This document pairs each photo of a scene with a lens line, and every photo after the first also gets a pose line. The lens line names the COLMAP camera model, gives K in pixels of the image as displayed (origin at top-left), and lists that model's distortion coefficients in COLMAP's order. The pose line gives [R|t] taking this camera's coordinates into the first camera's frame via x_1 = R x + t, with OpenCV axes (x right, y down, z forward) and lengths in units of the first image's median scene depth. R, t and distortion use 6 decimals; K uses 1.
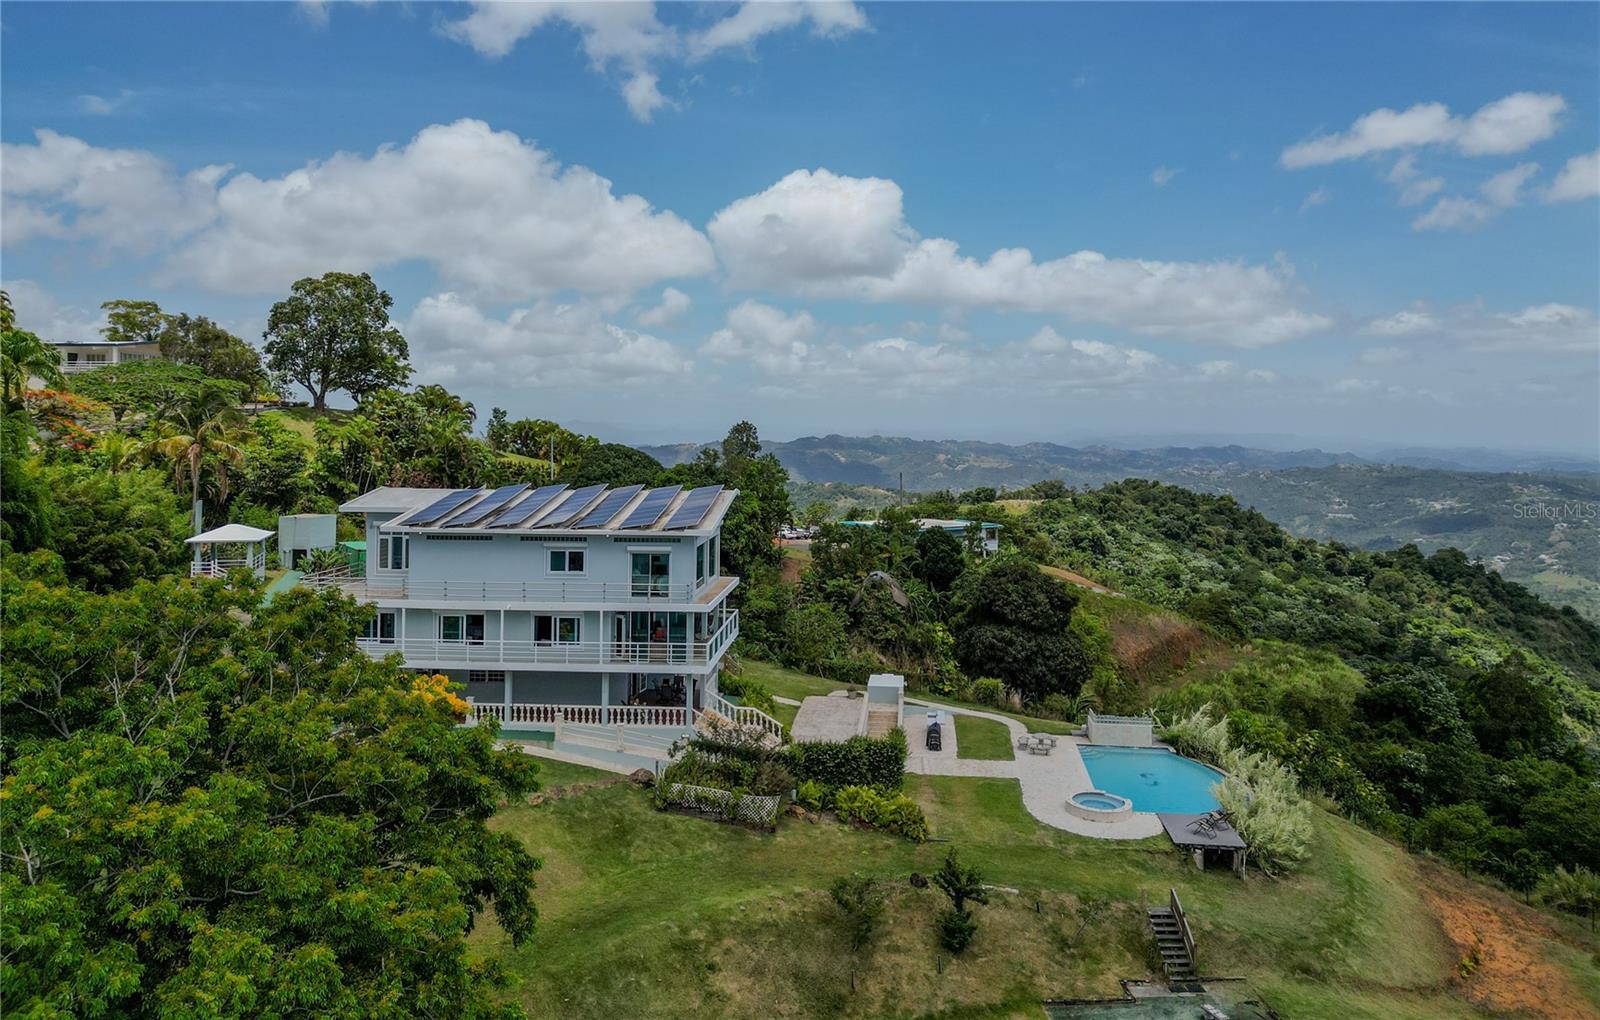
lens RADIAL K [[1110.2, 0, 802.0], [0, 1110.2, 380.8], [0, 0, 1]] dist [0.077578, -0.079287]
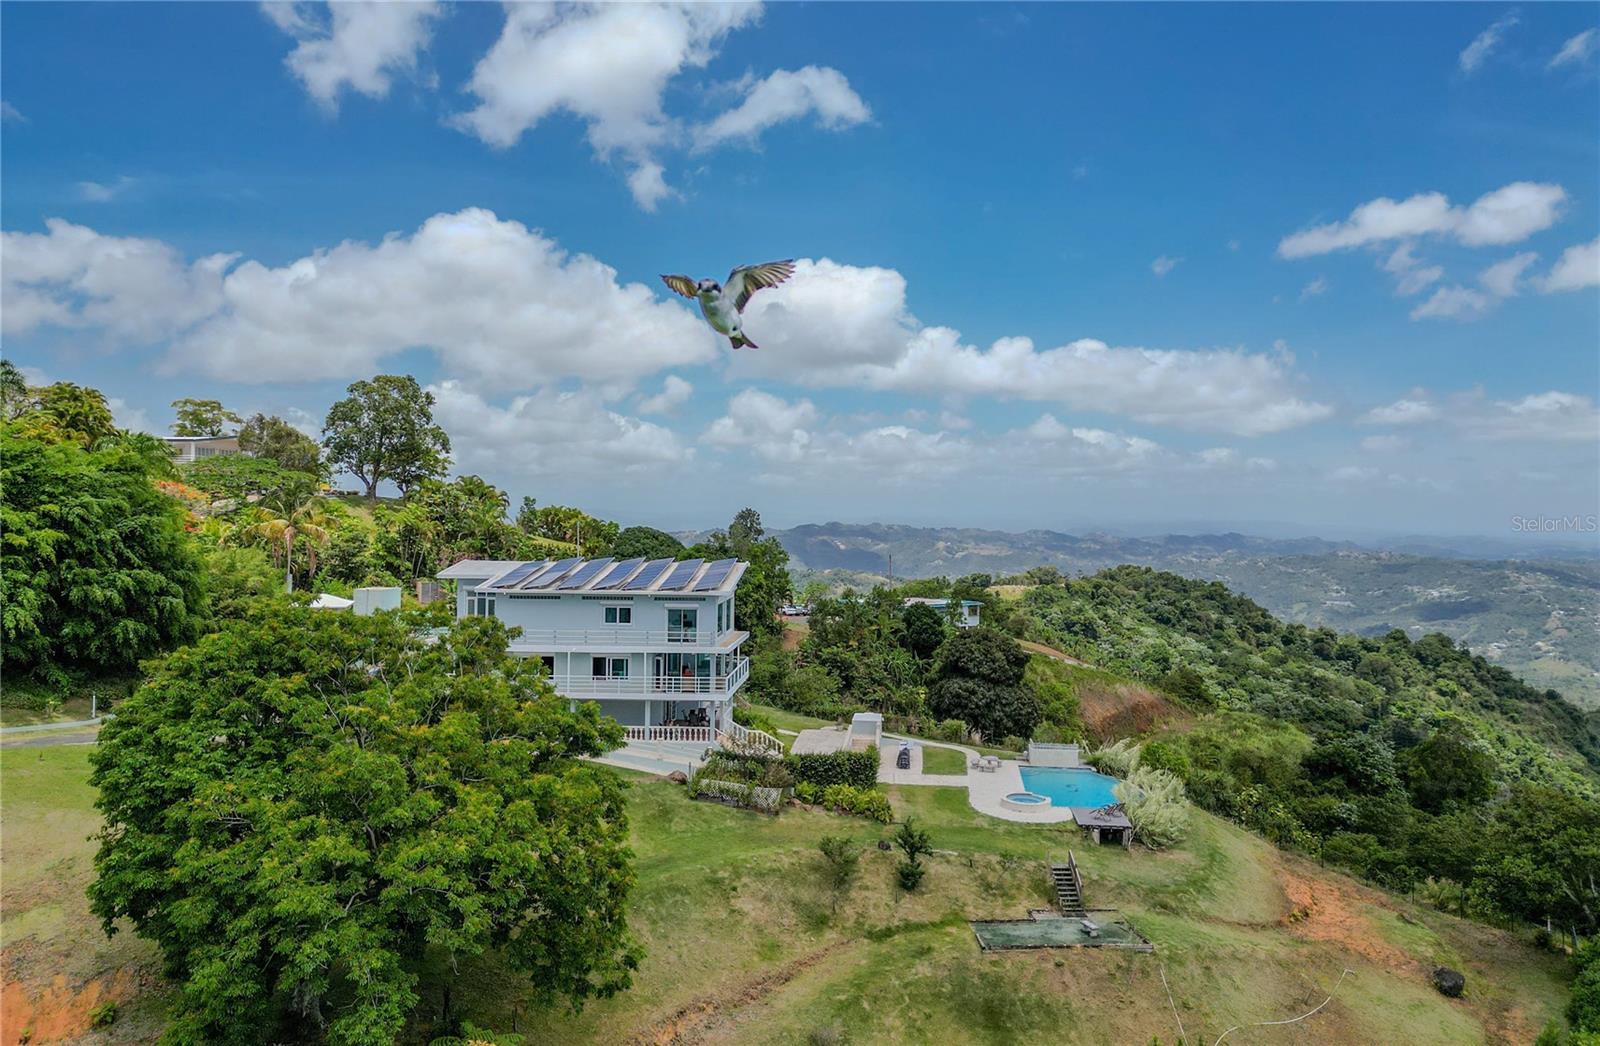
lens RADIAL K [[1105.5, 0, 803.8], [0, 1105.5, 479.6], [0, 0, 1]] dist [0.127678, -0.150882]
pose [[0.999999, 0.000753, 0.001035, 0.001597], [-0.000764, 0.999950, 0.010009, -0.003606], [-0.001027, -0.010010, 0.999949, -0.114280]]
